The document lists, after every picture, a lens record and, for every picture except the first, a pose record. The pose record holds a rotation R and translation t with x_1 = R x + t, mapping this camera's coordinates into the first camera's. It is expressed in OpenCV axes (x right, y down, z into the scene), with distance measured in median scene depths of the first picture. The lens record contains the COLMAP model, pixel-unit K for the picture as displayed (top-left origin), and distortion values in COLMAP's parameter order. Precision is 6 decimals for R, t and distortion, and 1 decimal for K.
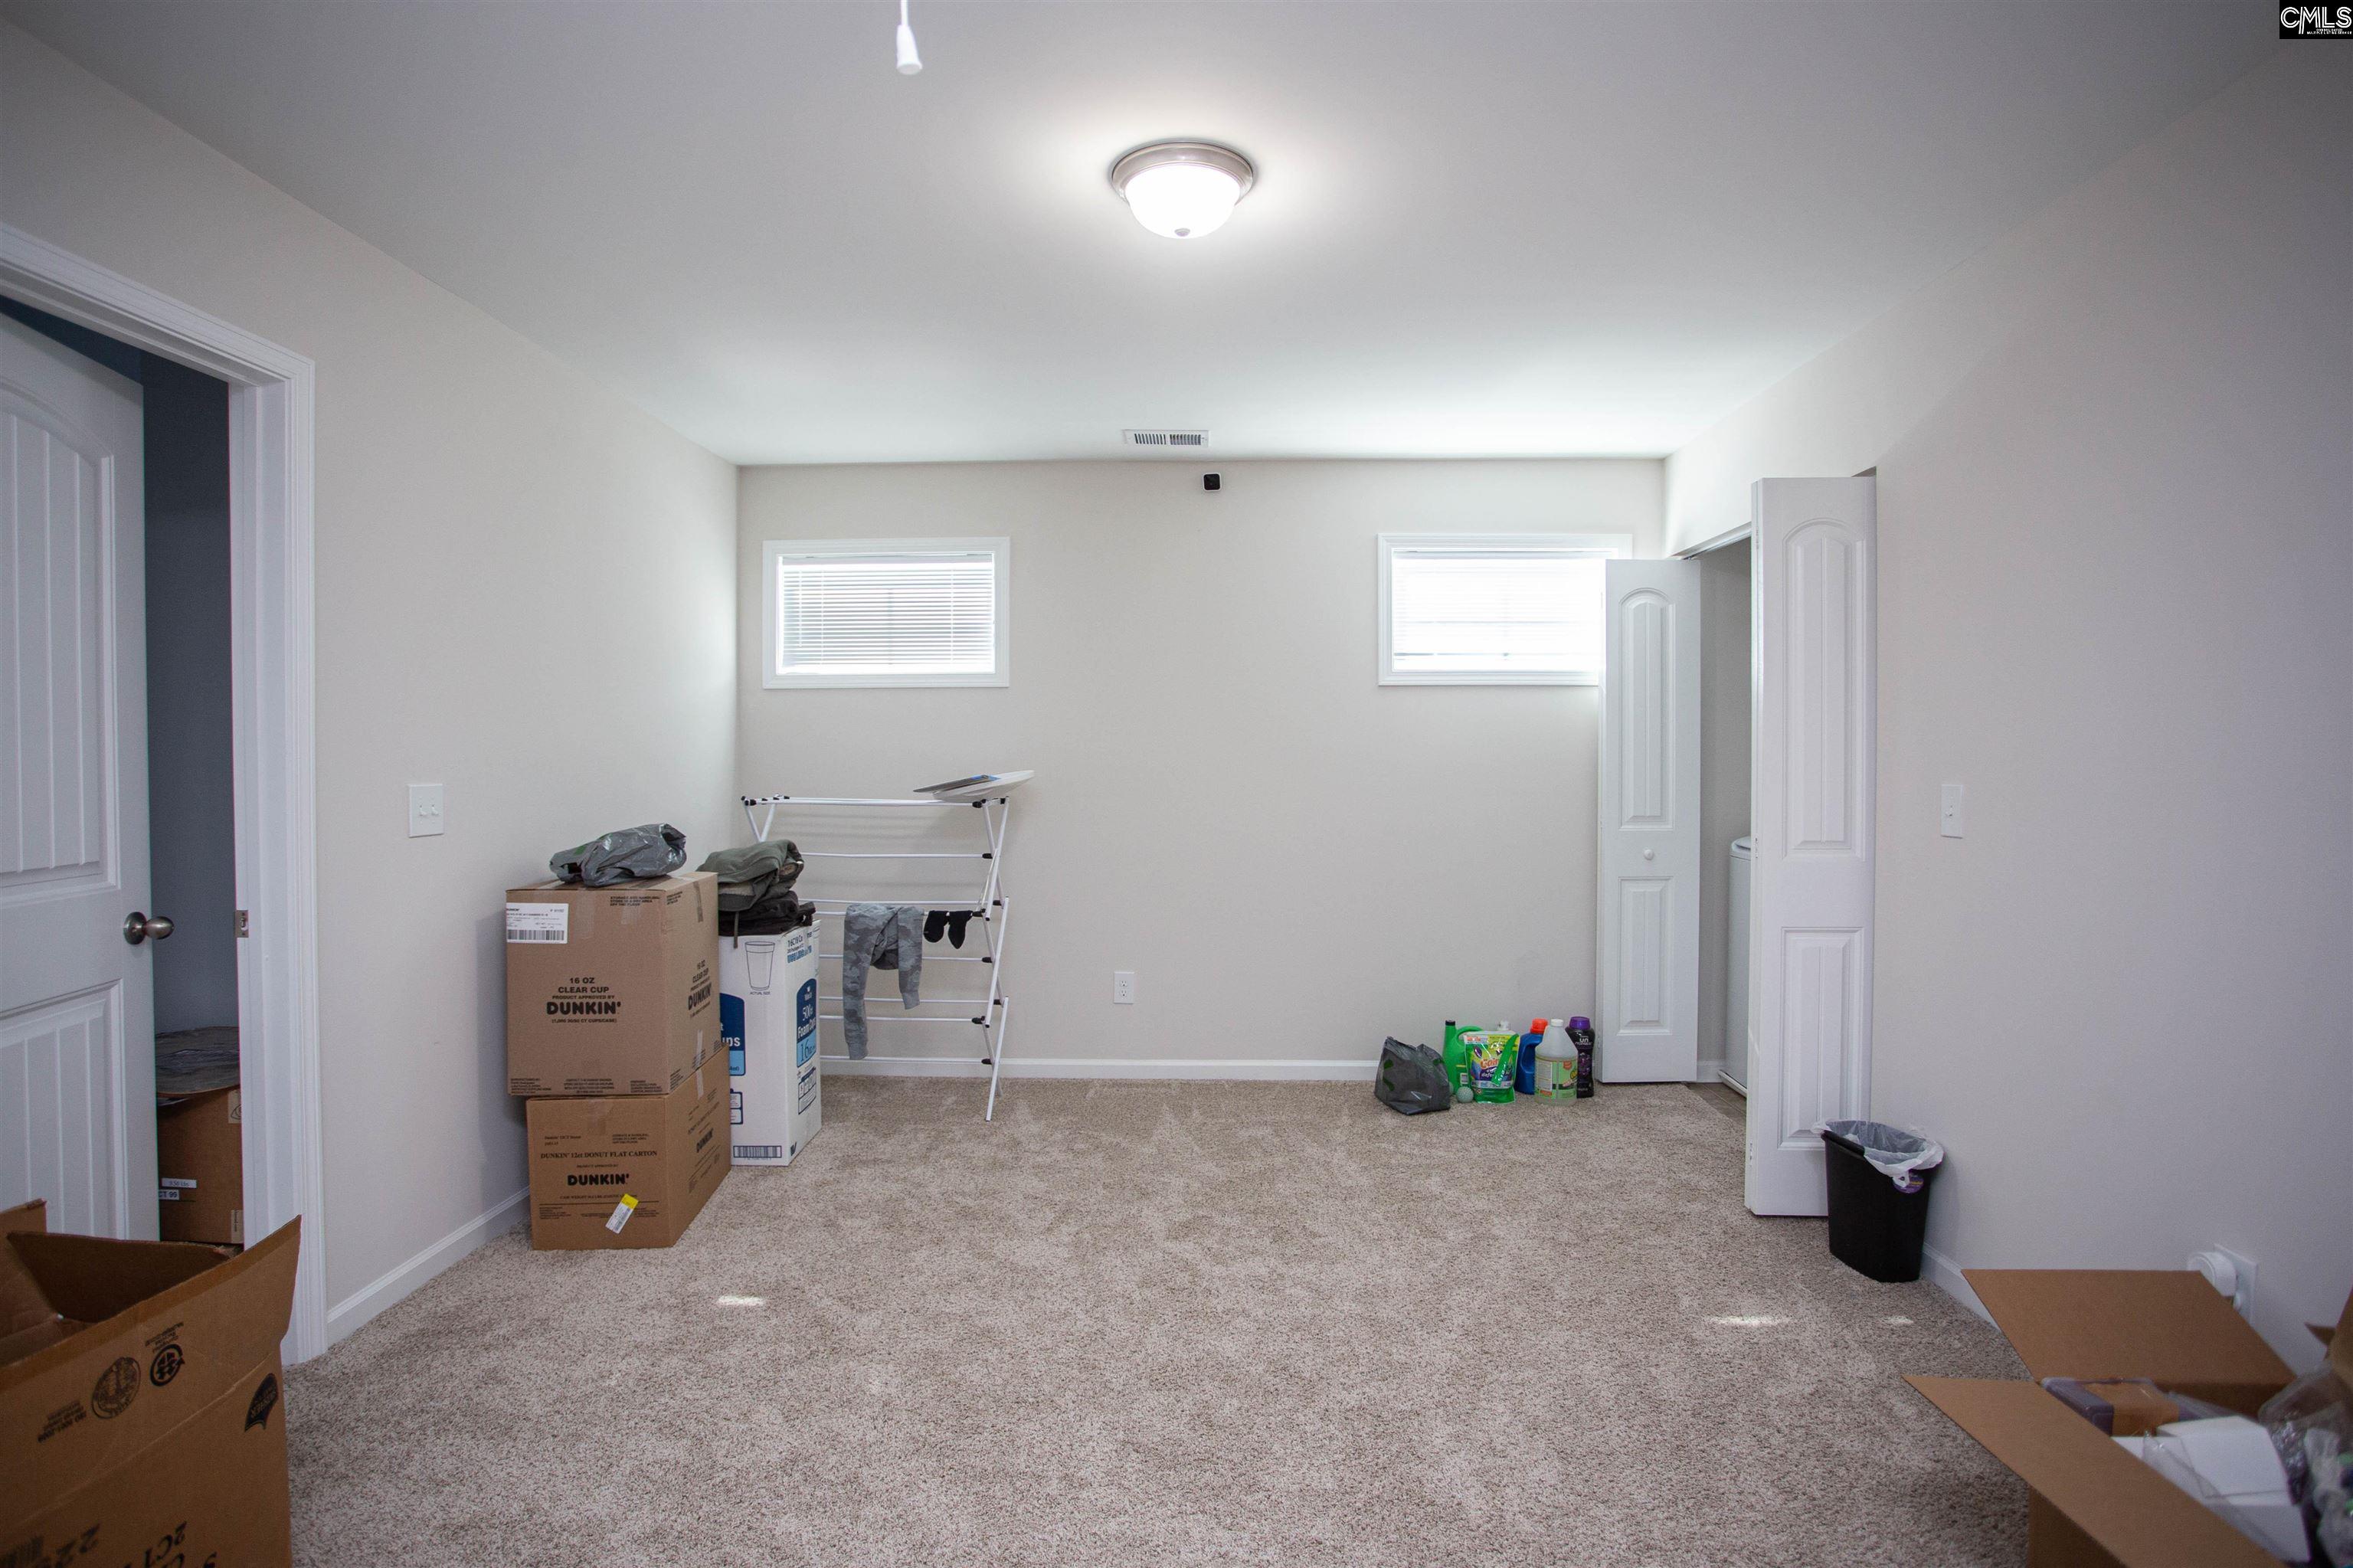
lens RADIAL K [[1244.7, 0, 1202.5], [0, 1244.7, 783.3], [0, 0, 1]] dist [-0.064445, 0.022300]
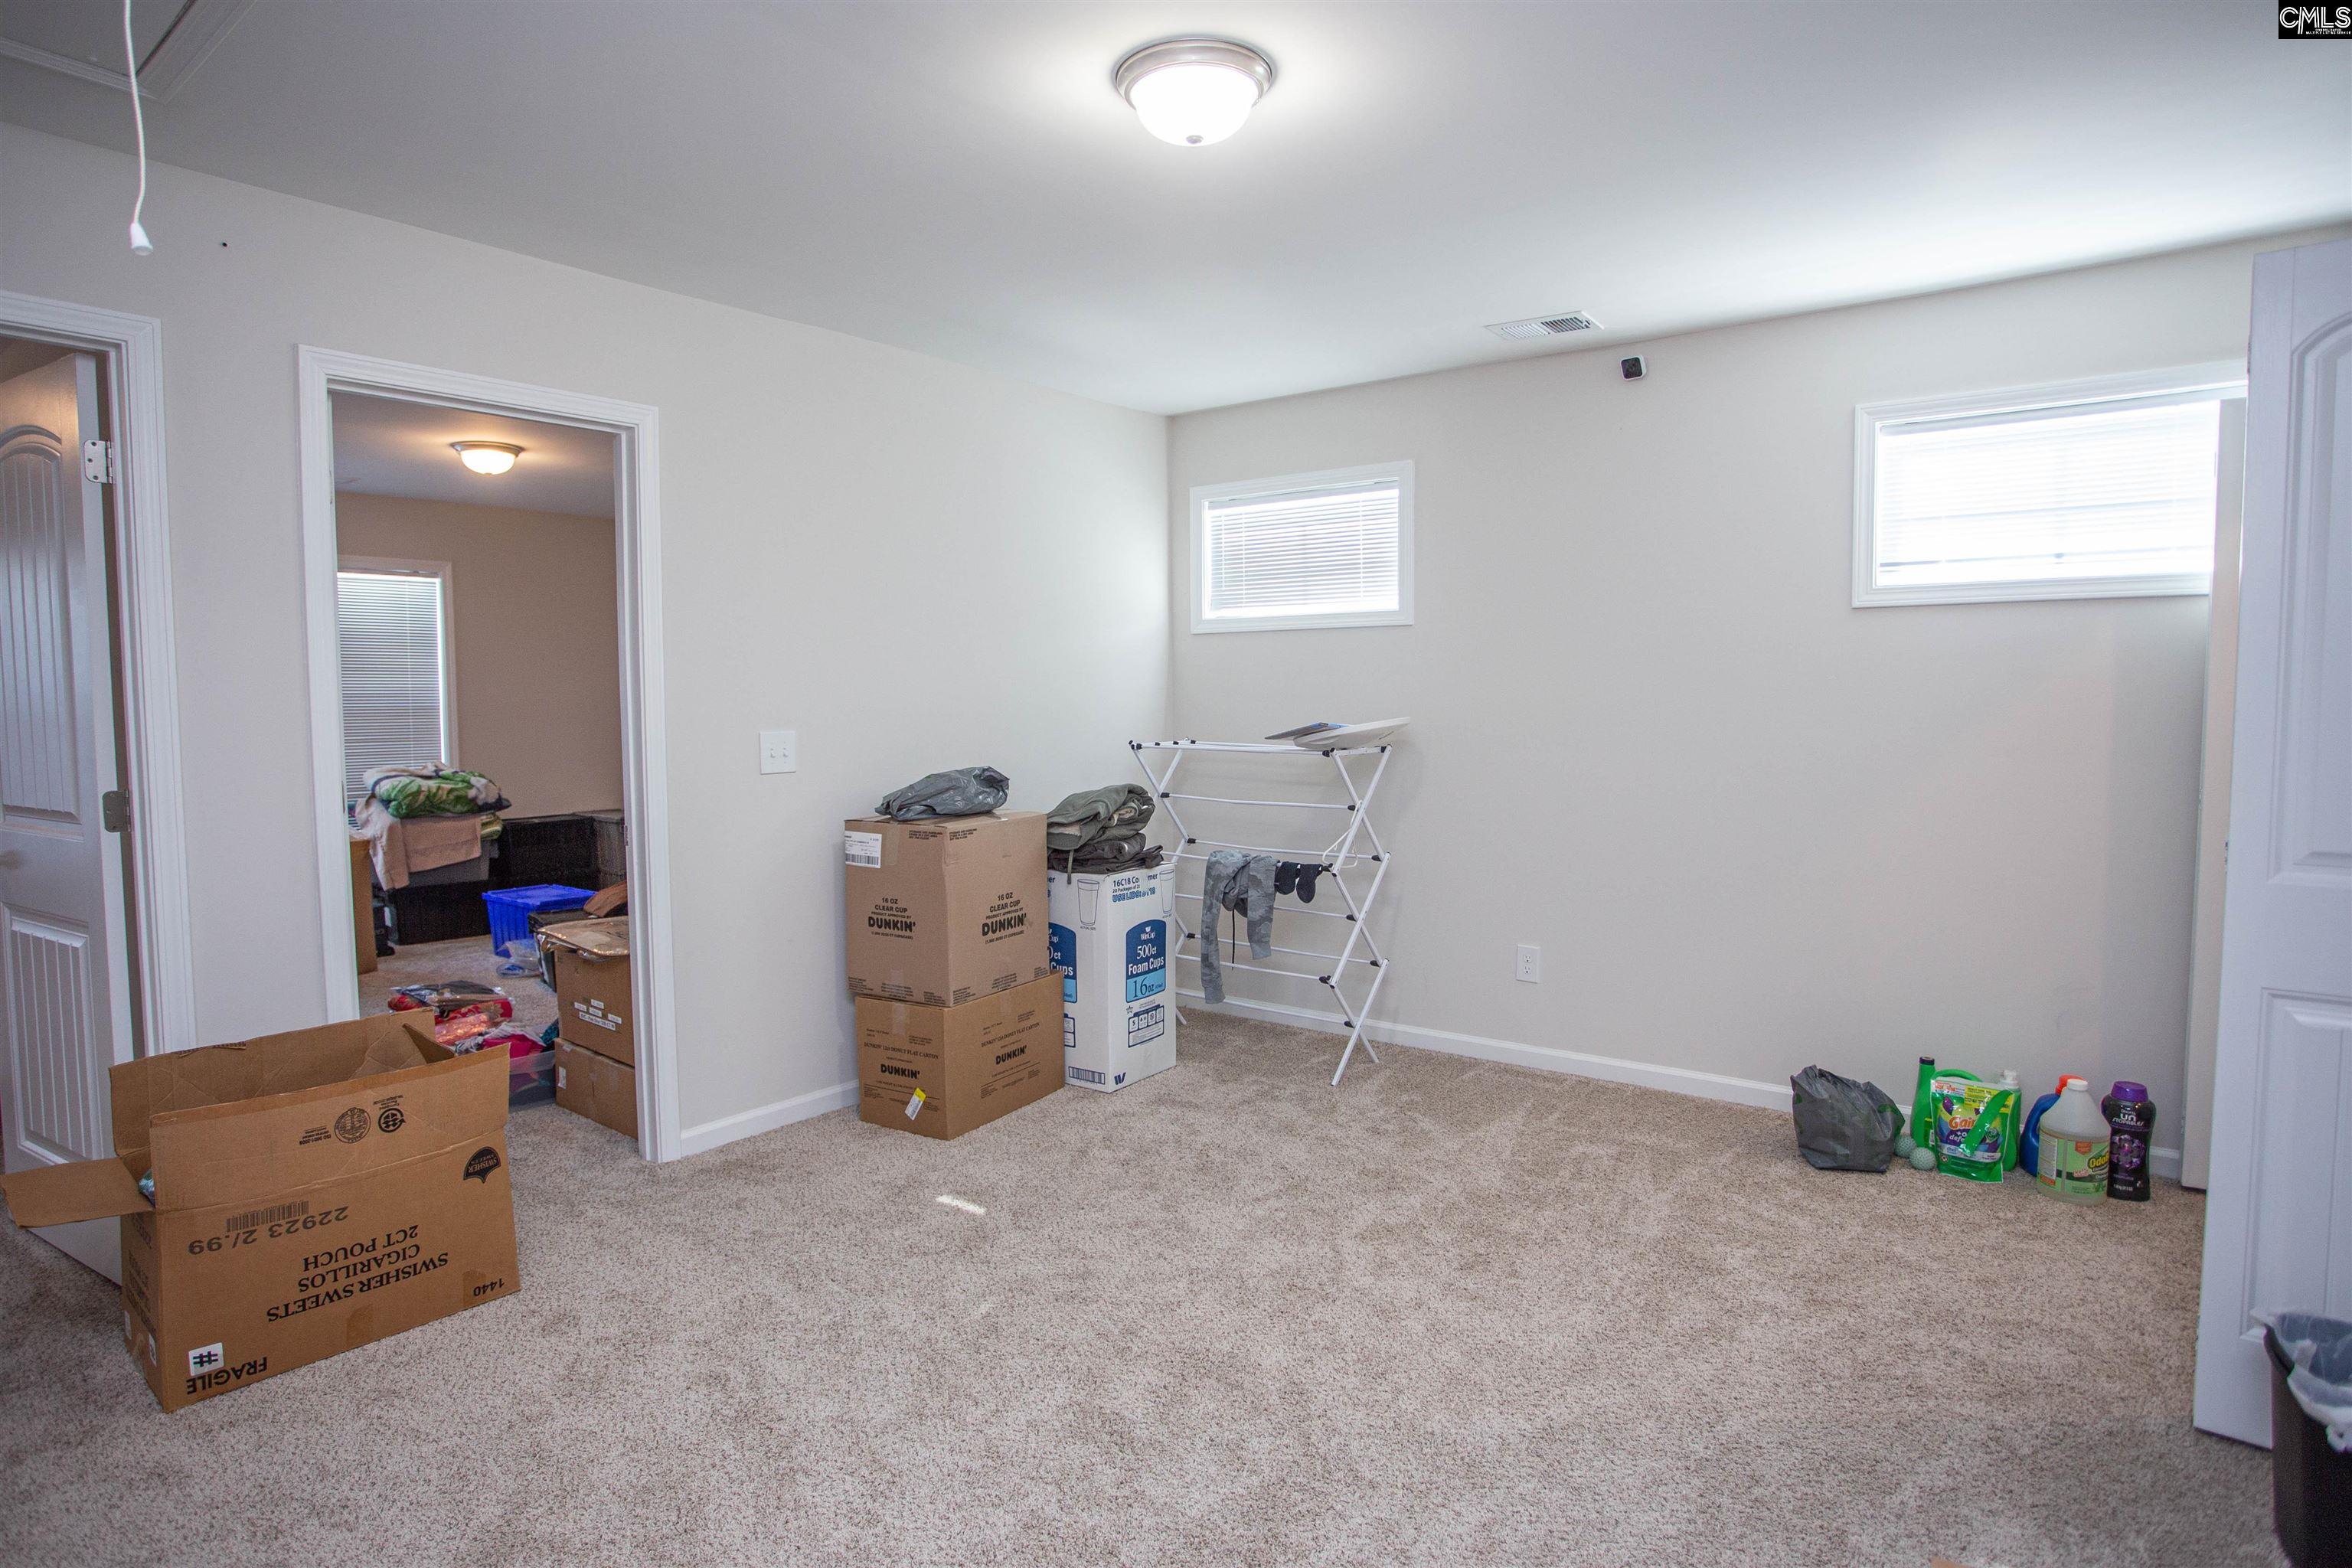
lens RADIAL K [[1353.2, 0, 1165.5], [0, 1353.2, 796.1], [0, 0, 1]] dist [-0.070817, 0.036800]
pose [[0.793216, 0.042567, -0.607450, 0.411744], [-0.005194, 0.997990, 0.063151, -0.017623], [0.608918, -0.046937, 0.791844, 0.128921]]
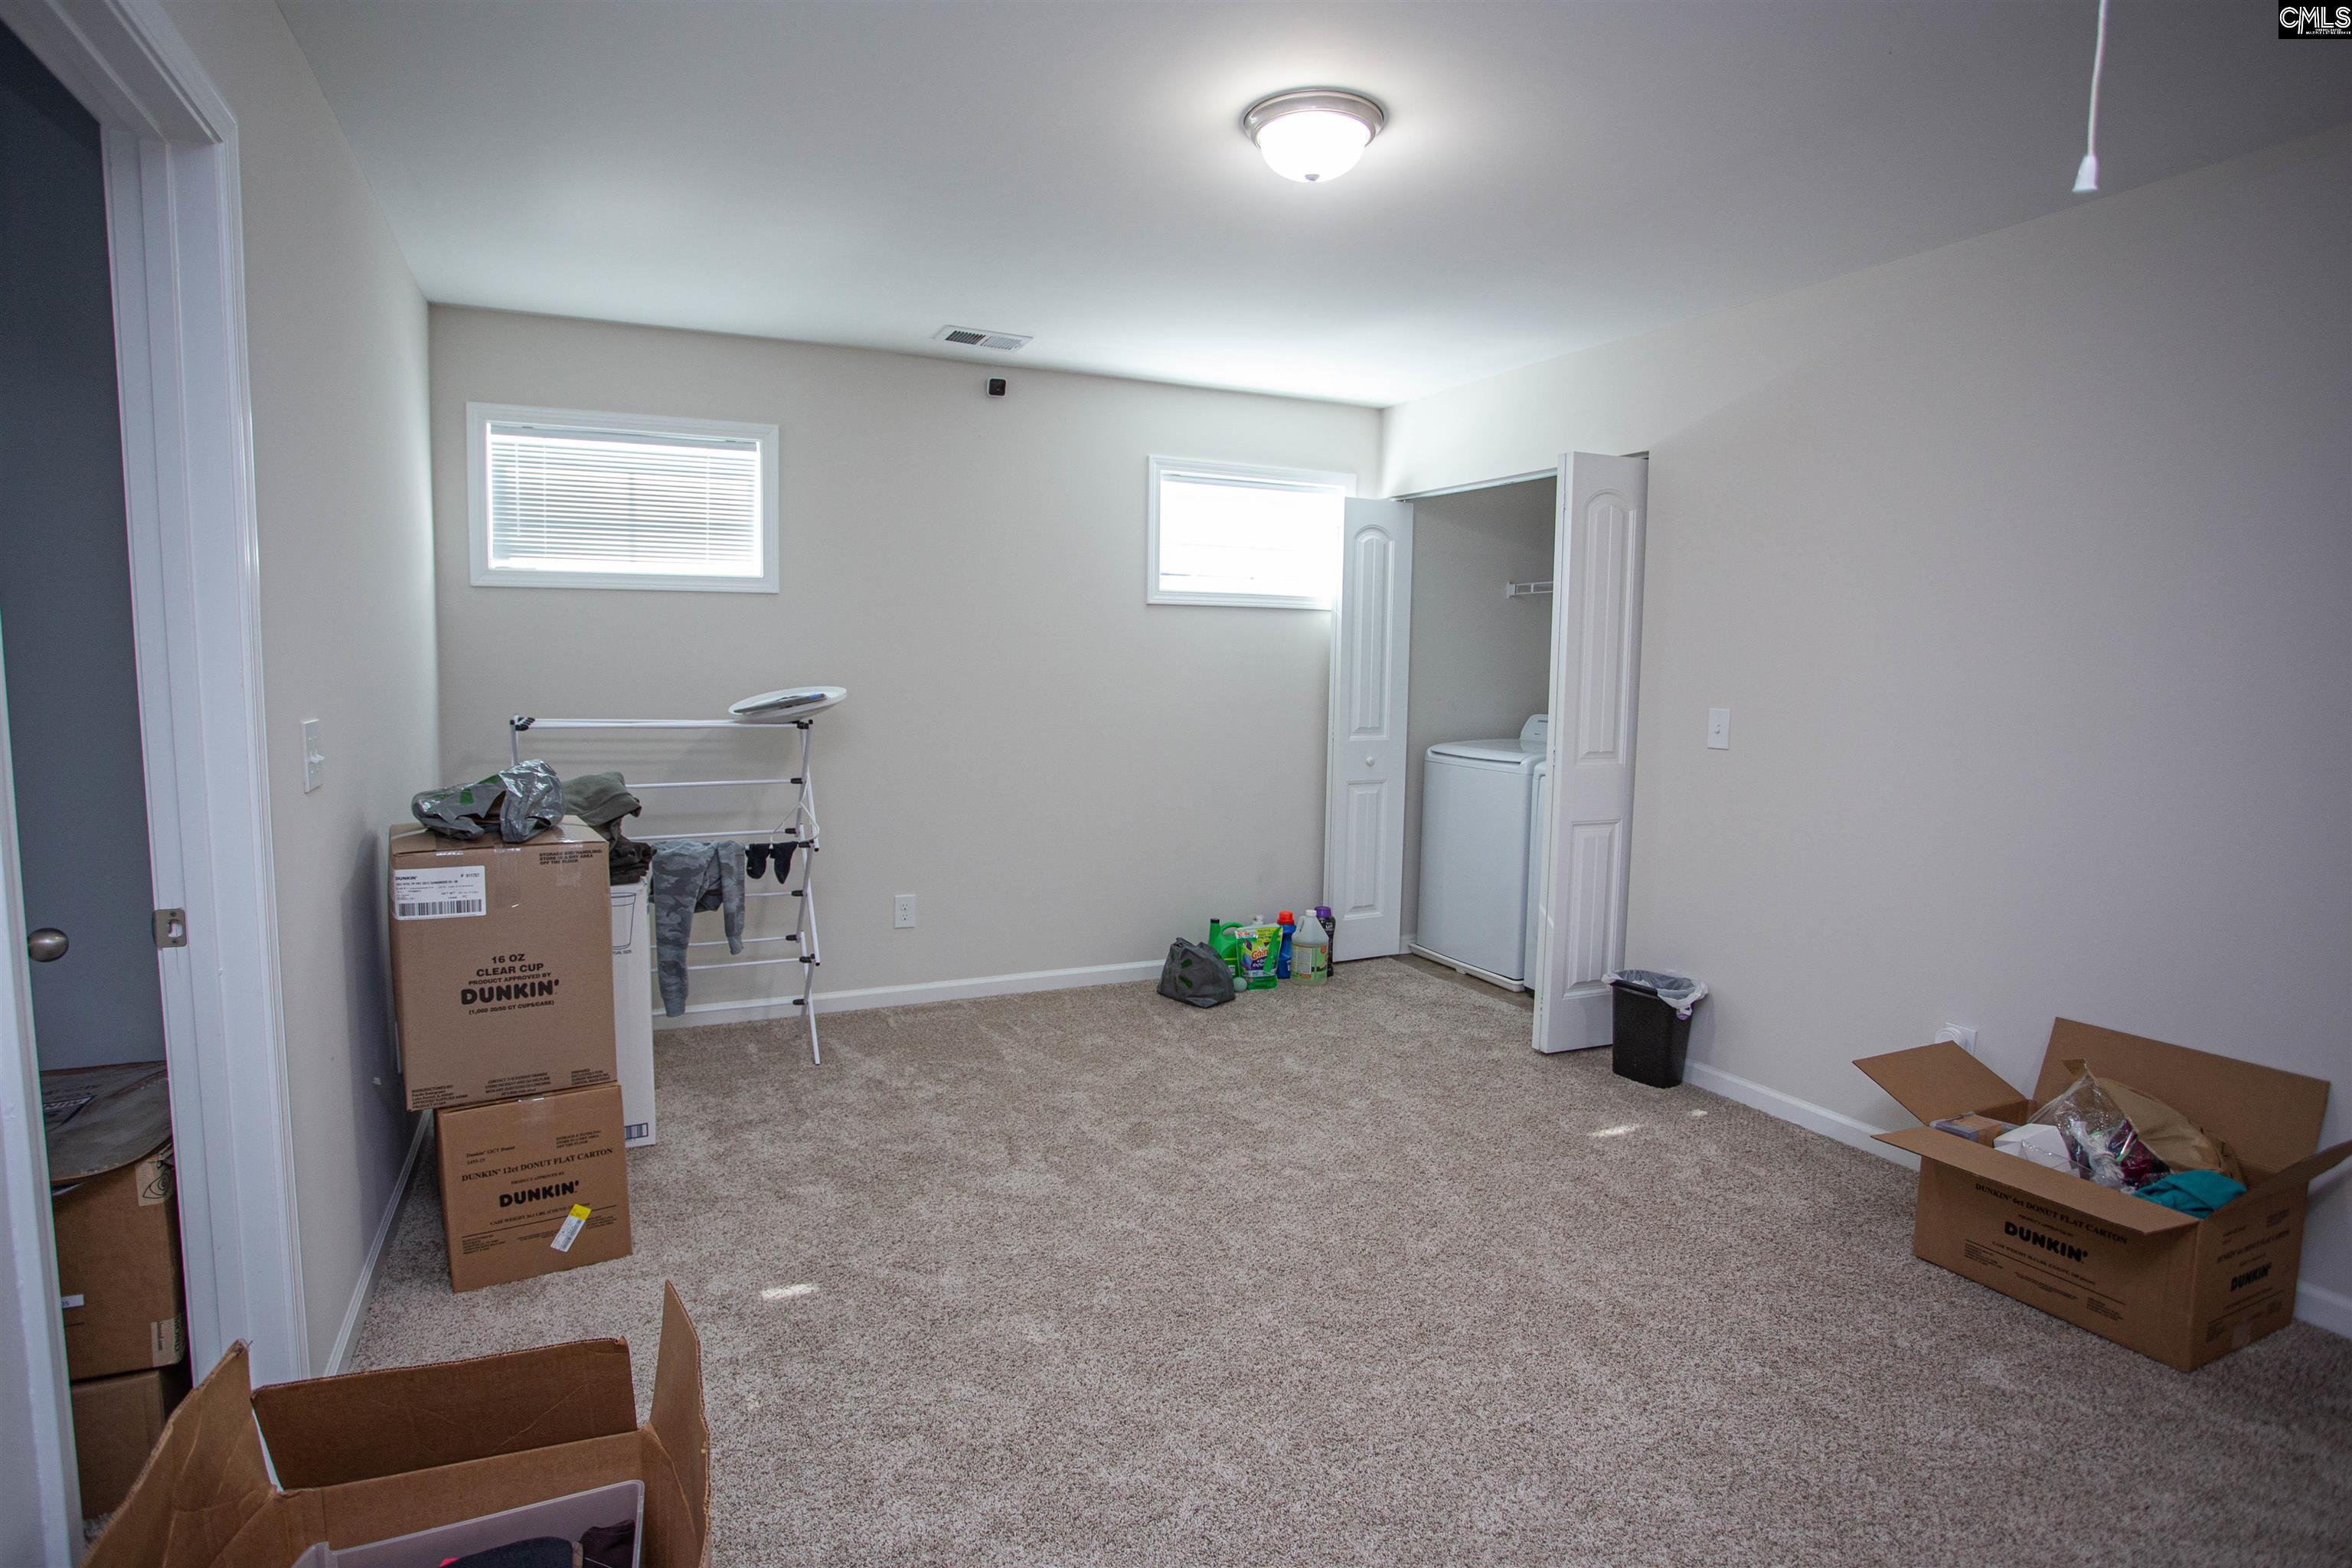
lens RADIAL K [[1244.1, 0, 1203.4], [0, 1244.1, 791.9], [0, 0, 1]] dist [-0.064445, 0.022300]
pose [[0.884161, -0.036226, 0.465776, -0.408772], [-0.005991, 0.996028, 0.088839, -0.020211], [-0.467144, -0.081338, 0.880432, 0.072507]]
